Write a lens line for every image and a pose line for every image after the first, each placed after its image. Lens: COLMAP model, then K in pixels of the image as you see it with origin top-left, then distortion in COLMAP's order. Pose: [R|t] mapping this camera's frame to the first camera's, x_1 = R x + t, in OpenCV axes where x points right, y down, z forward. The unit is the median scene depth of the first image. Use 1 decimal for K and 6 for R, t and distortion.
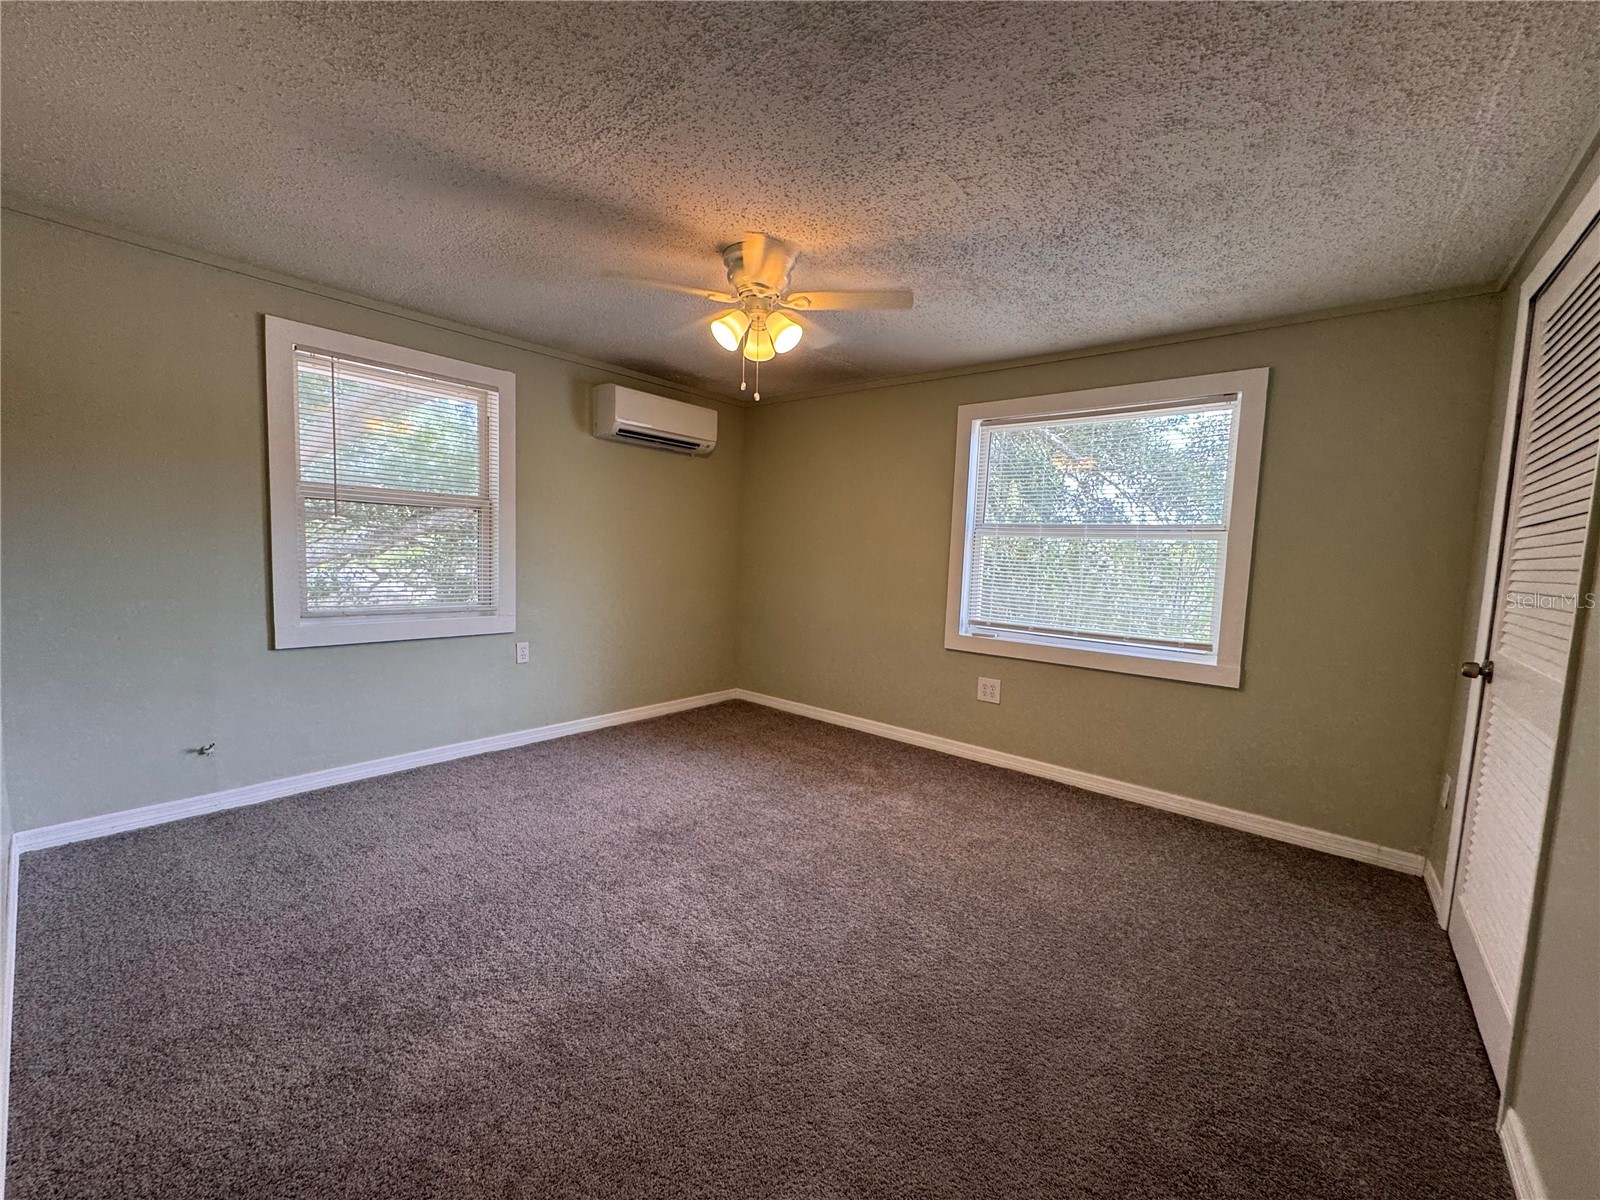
lens RADIAL K [[639.3, 0, 798.6], [0, 639.3, 600.3], [0, 0, 1]] dist [-0.004316, 0.000569]
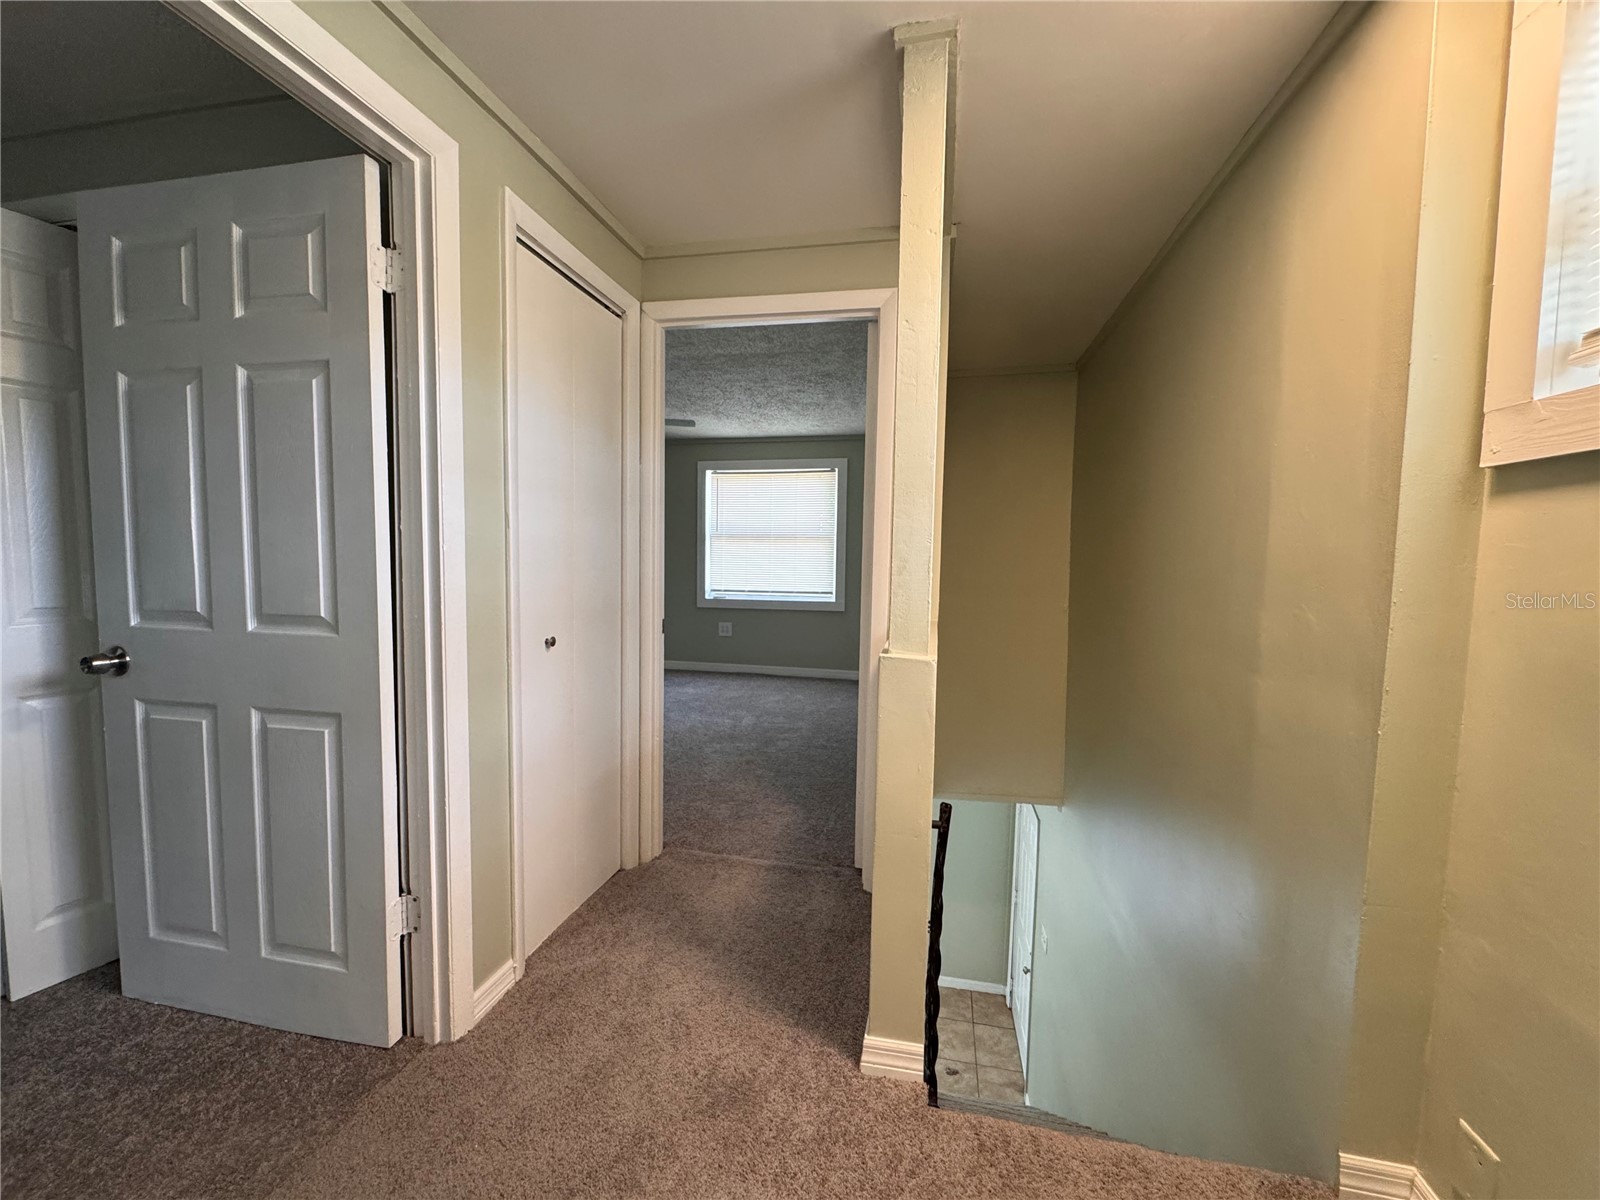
lens RADIAL K [[639.3, 0, 798.6], [0, 639.3, 600.3], [0, 0, 1]] dist [-0.004316, 0.000569]
pose [[0.882268, -0.058734, 0.467070, -0.401792], [0.058762, 0.998166, 0.014522, 0.063005], [-0.467066, 0.014634, 0.884101, -0.753006]]
